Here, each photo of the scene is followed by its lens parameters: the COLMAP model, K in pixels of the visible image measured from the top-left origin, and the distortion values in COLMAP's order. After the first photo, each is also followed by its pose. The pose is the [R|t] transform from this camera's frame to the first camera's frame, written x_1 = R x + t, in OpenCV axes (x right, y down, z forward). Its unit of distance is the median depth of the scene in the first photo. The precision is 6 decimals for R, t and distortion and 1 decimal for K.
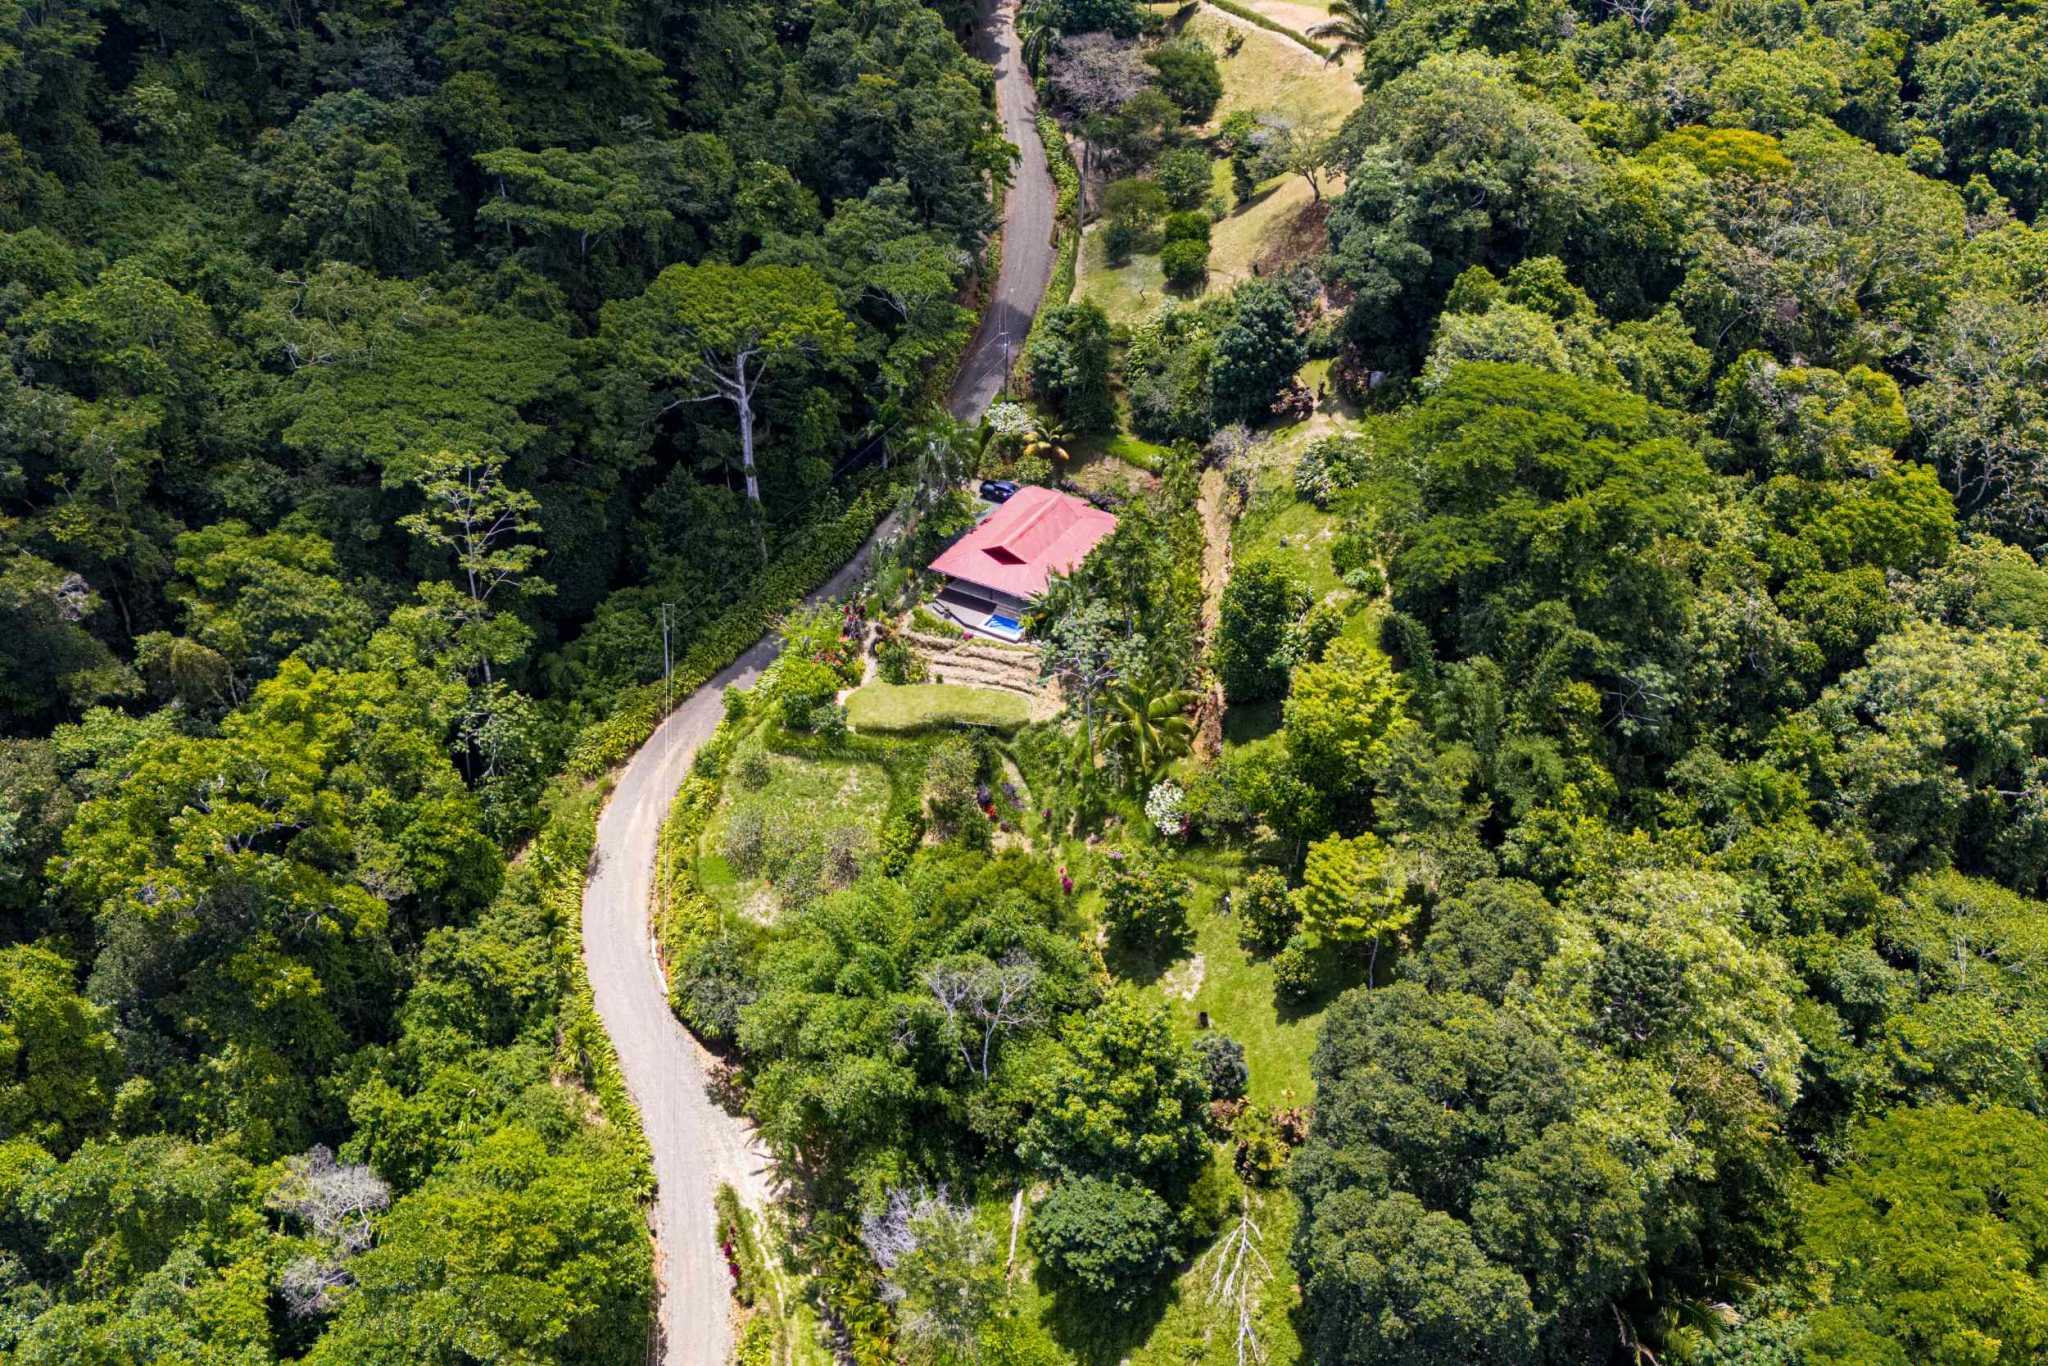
lens RADIAL K [[1787.4, 0, 1036.5], [0, 1787.4, 699.2], [0, 0, 1]] dist [0.080604, -0.093379]
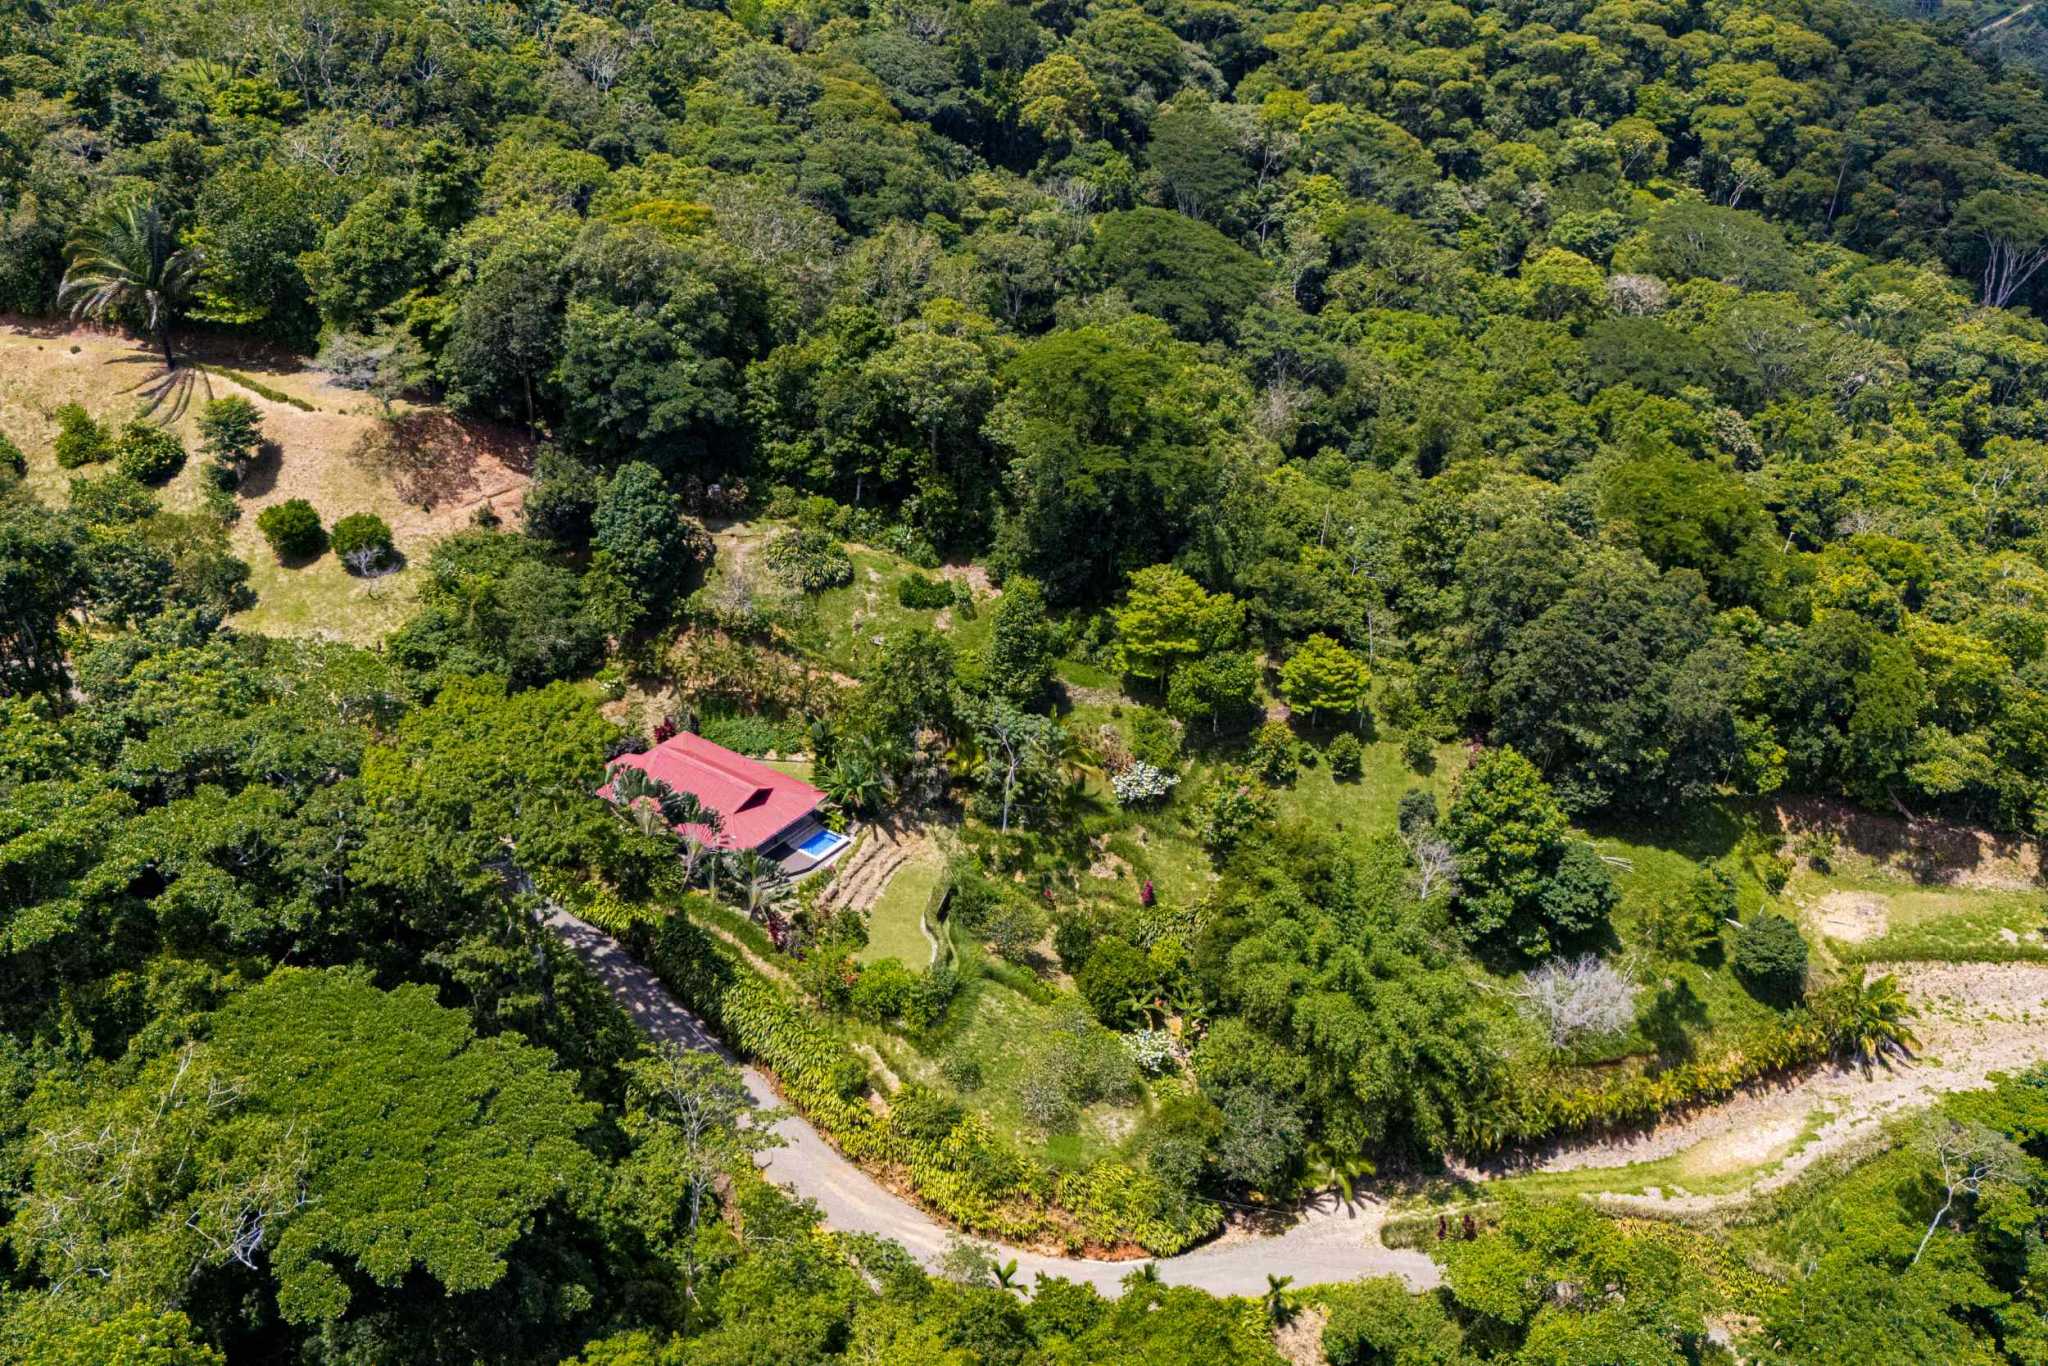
lens RADIAL K [[1787.4, 0, 1032.9], [0, 1787.4, 689.7], [0, 0, 1]] dist [0.080604, -0.093379]
pose [[0.114025, -0.515822, 0.849073, -0.783118], [0.556124, 0.741339, 0.375689, -0.403389], [-0.823240, 0.429352, 0.371392, 0.526906]]
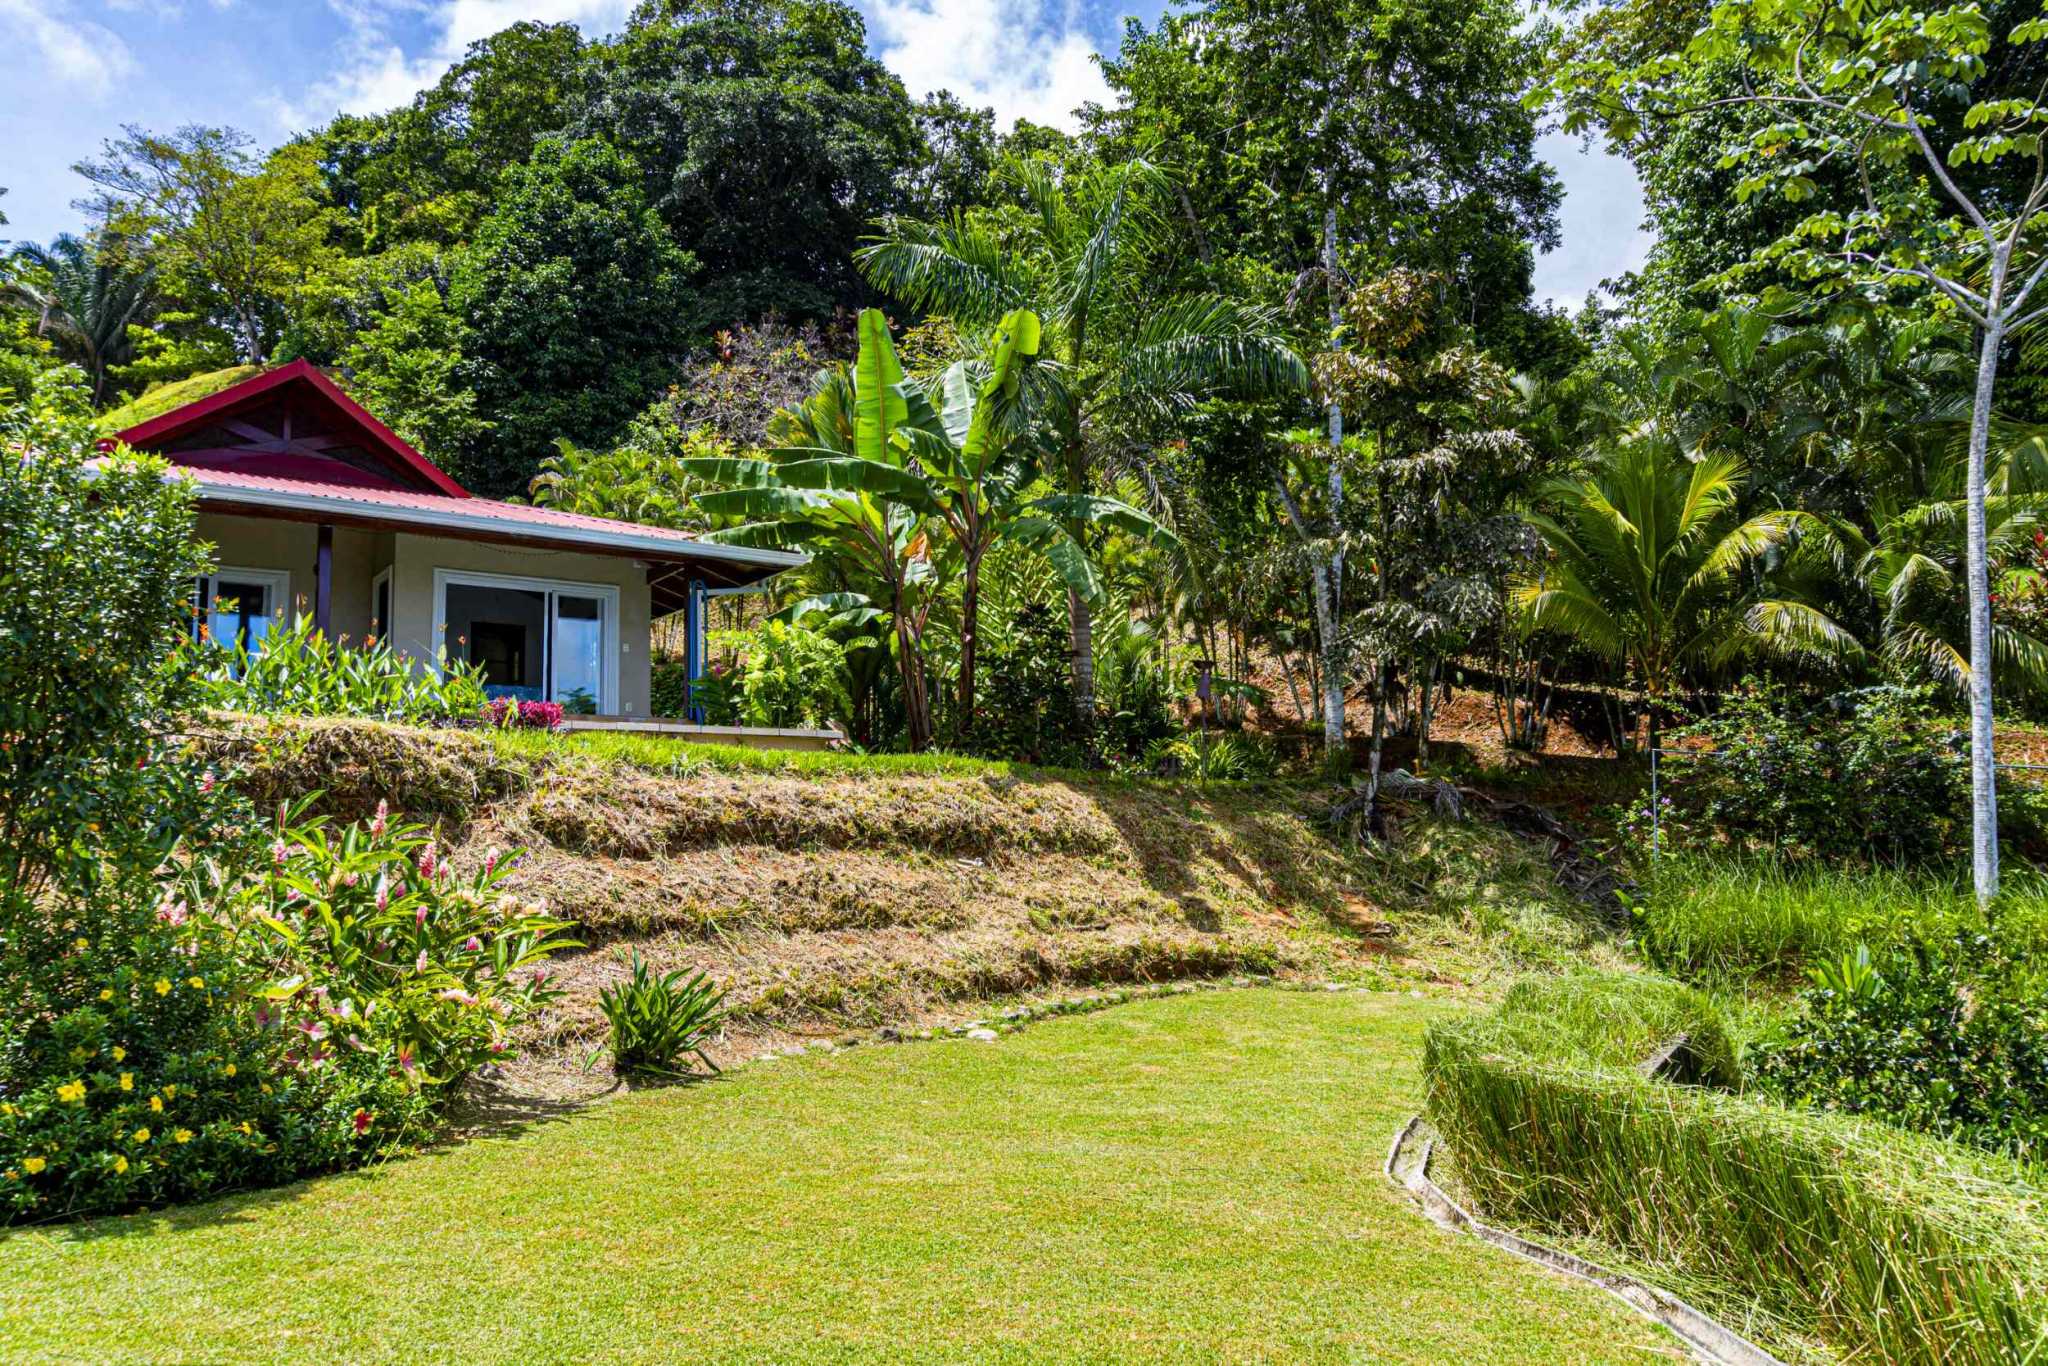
lens RADIAL K [[1411.7, 0, 1039.2], [0, 1411.7, 693.1], [0, 0, 1]] dist [-0.017700, -0.005991]
pose [[0.391869, 0.068828, 0.917443, -0.102083], [0.562421, 0.771249, -0.298088, 0.003869], [-0.728094, 0.632801, 0.263519, 0.963737]]
